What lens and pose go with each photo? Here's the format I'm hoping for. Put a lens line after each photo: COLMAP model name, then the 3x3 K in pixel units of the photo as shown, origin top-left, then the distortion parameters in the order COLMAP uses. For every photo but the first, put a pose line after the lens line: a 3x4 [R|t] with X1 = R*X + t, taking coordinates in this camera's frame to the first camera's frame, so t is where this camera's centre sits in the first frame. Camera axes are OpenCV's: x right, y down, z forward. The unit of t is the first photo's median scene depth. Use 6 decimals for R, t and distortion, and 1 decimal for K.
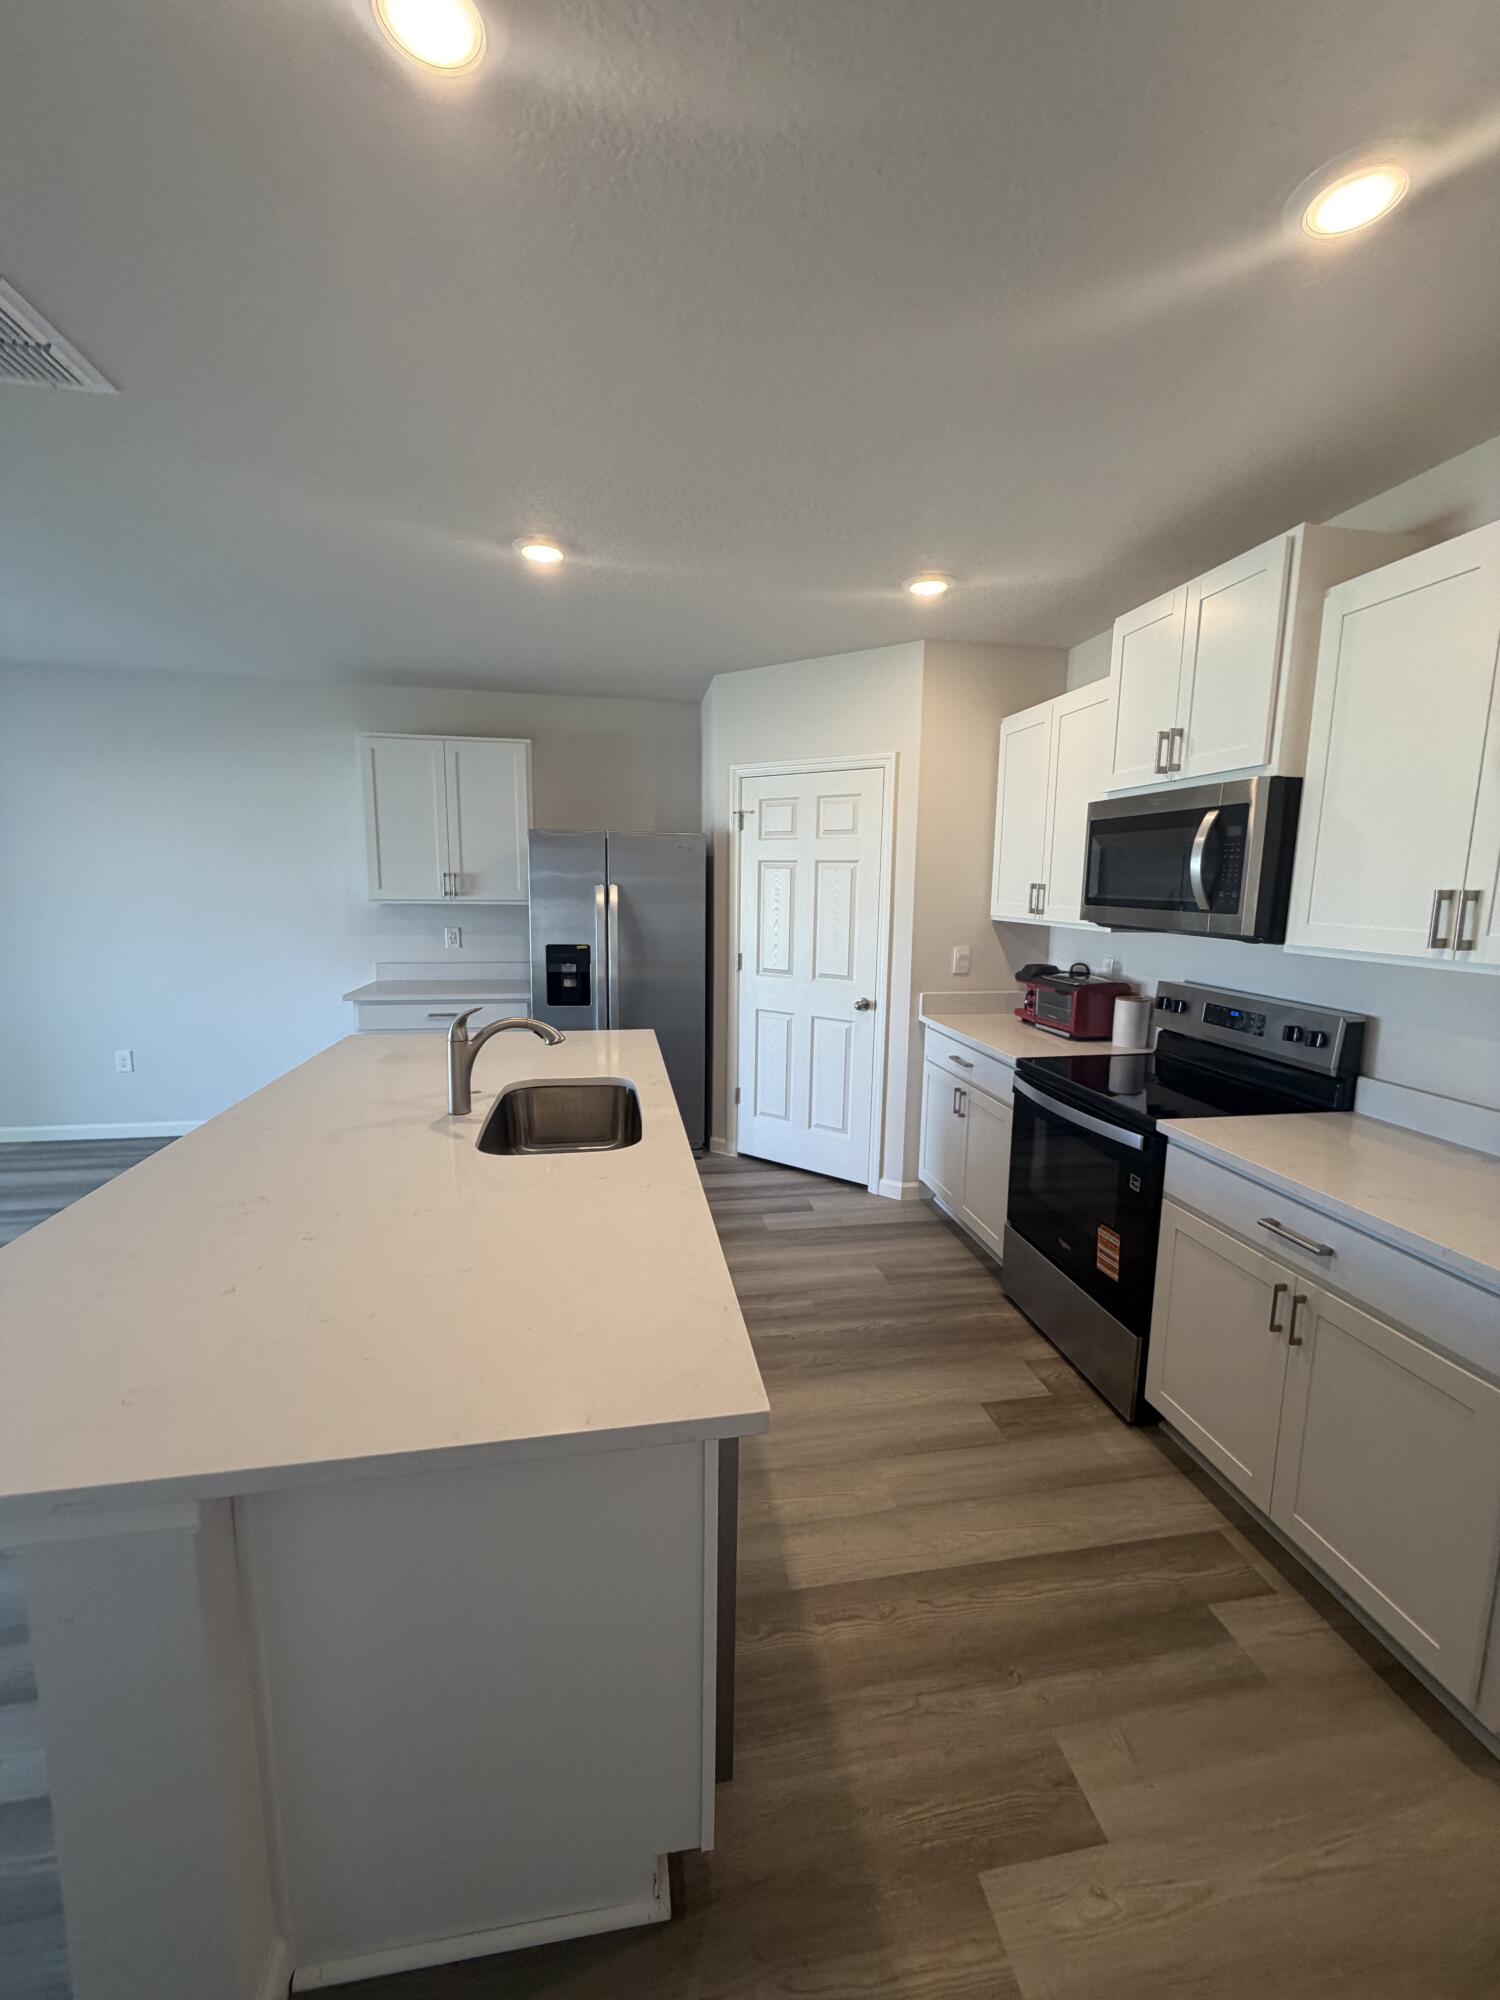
lens RADIAL K [[794.0, 0, 749.3], [0, 794.0, 996.3], [0, 0, 1]] dist [0.000305, -0.000068]
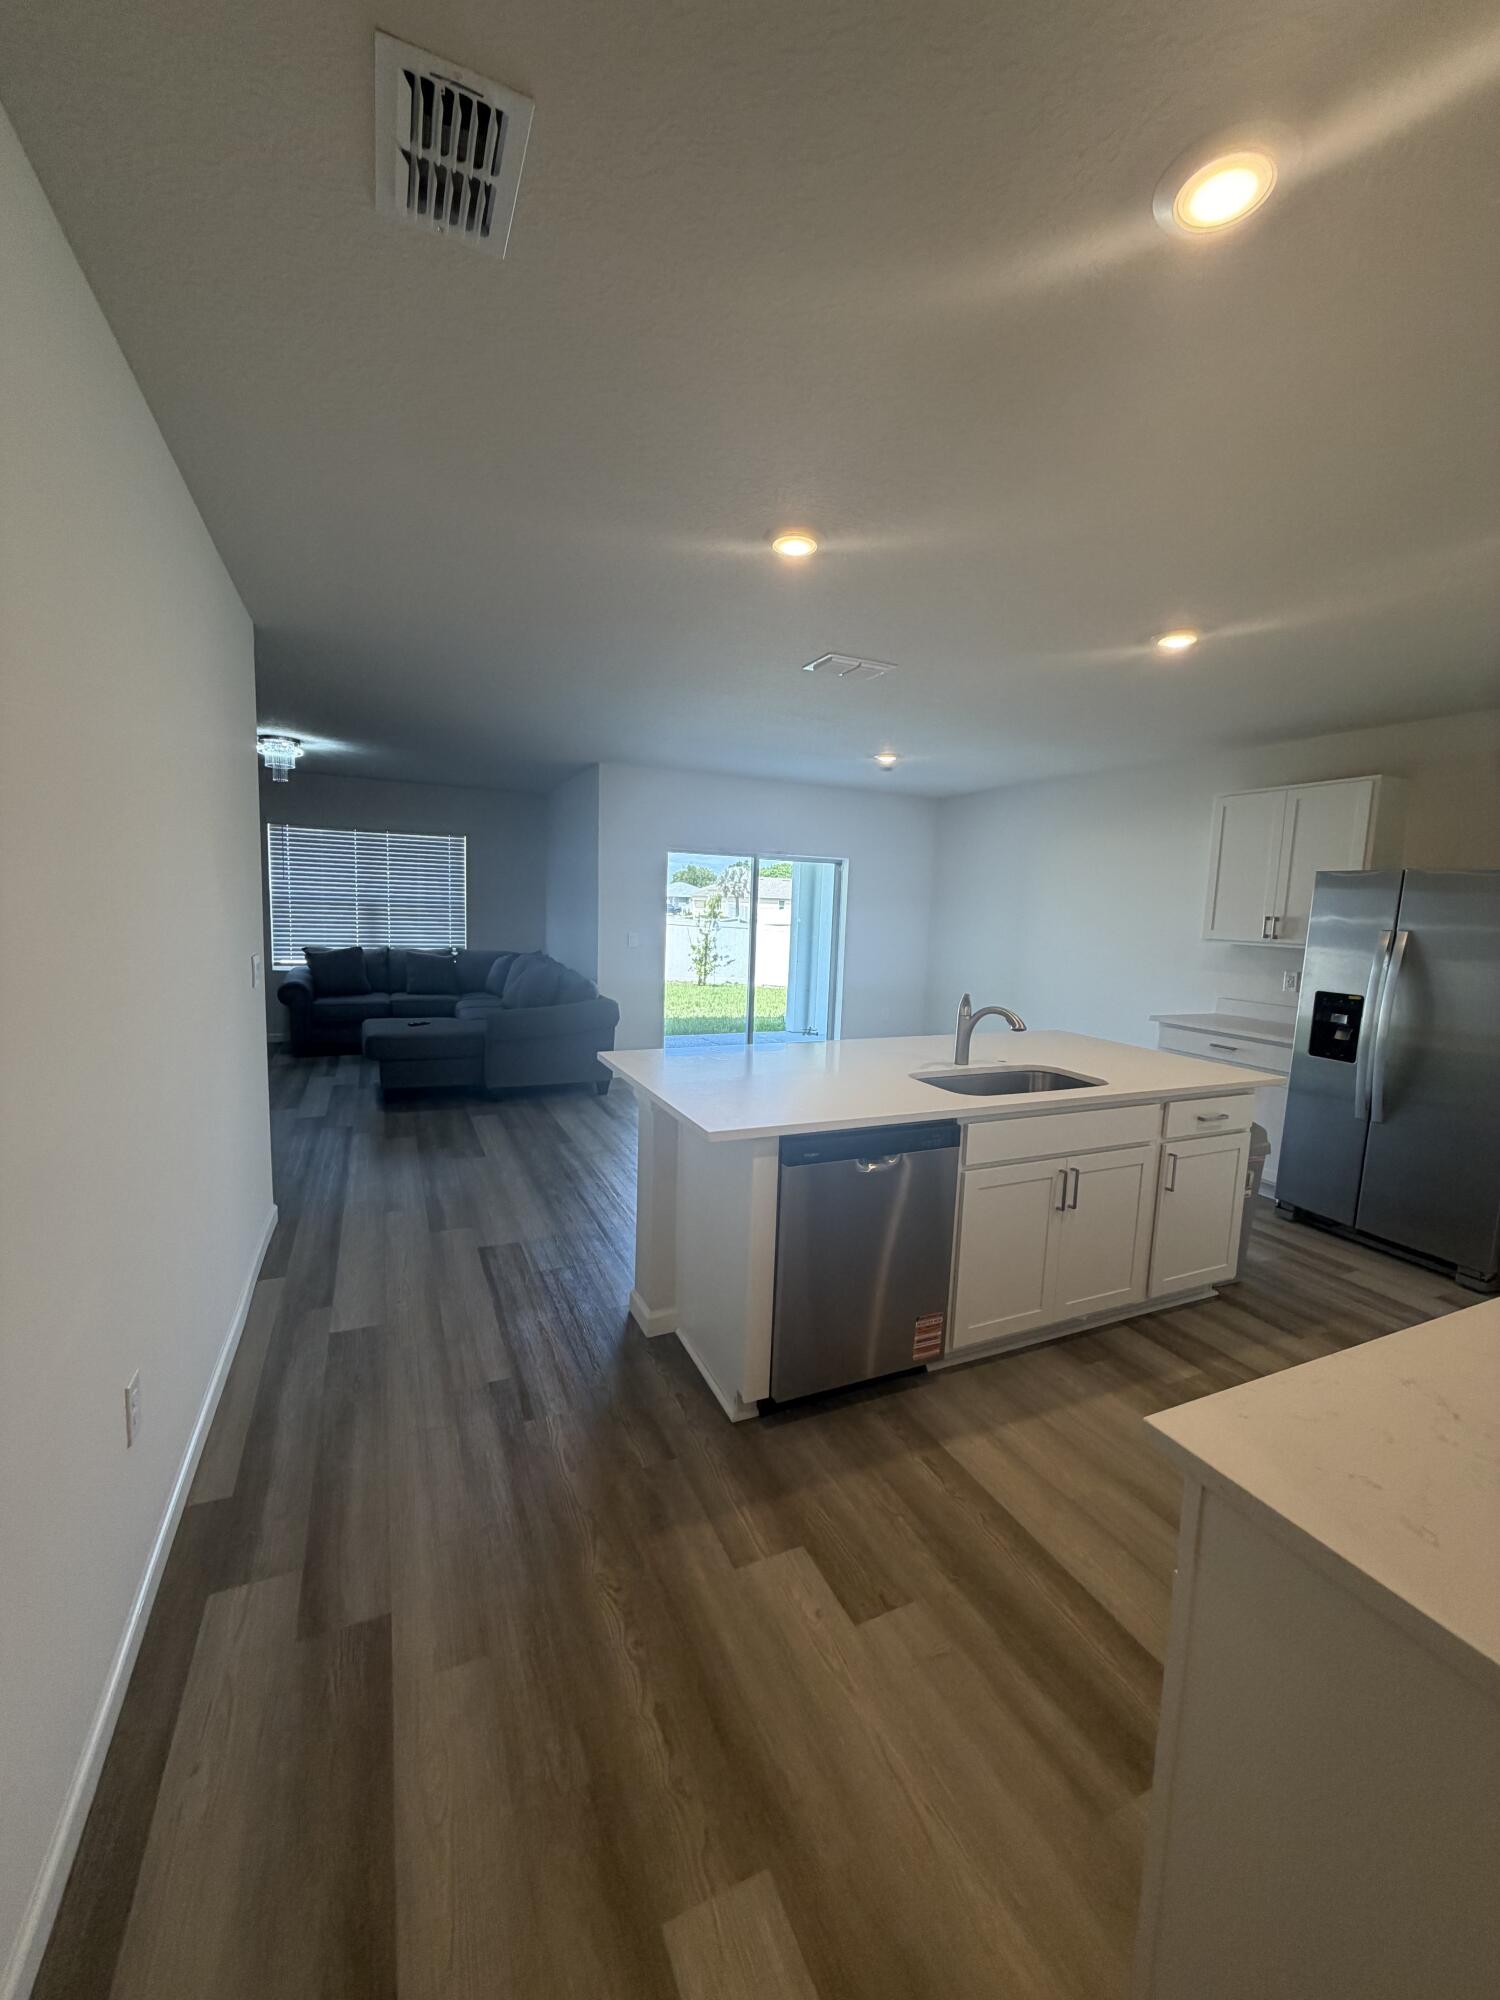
lens RADIAL K [[796.1, 0, 758.1], [0, 796.1, 992.0], [0, 0, 1]] dist [0.001365, 0.000050]
pose [[0.260461, 0.102380, -0.960041, 0.480148], [-0.172182, 0.983347, 0.058152, -0.004038], [0.950007, 0.150156, 0.273752, 0.101024]]
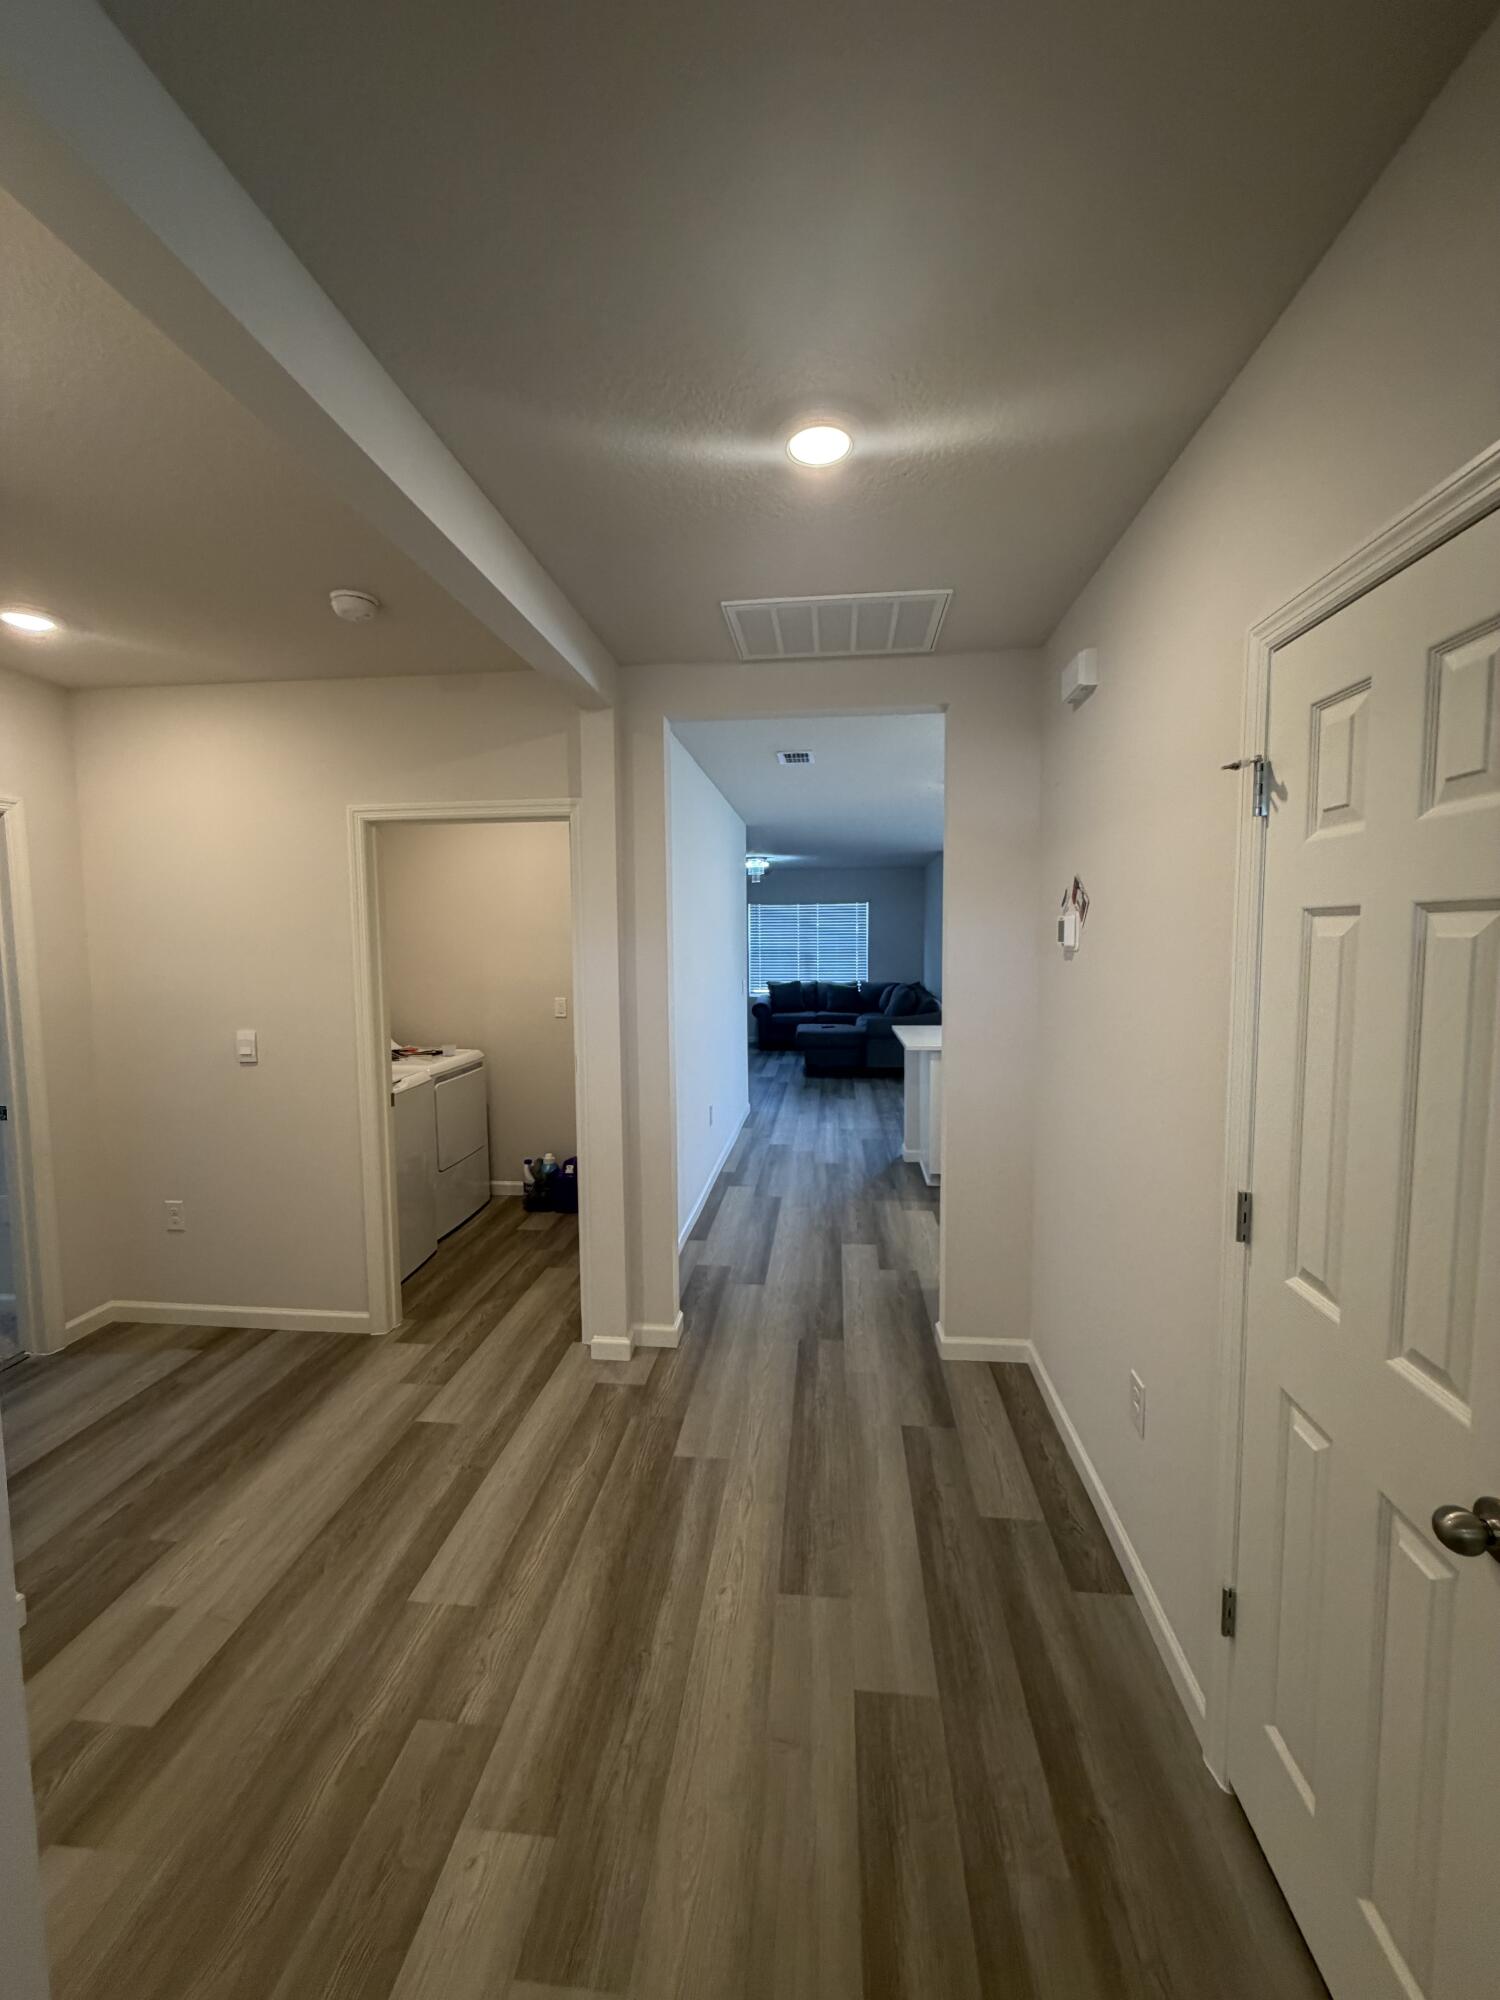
lens RADIAL K [[796.1, 0, 758.1], [0, 796.1, 992.0], [0, 0, 1]] dist [0.001365, 0.000050]
pose [[-0.266477, 0.051072, -0.962487, 1.238392], [-0.141571, 0.985690, 0.091499, -0.040075], [0.953388, 0.160643, -0.255433, 0.310887]]
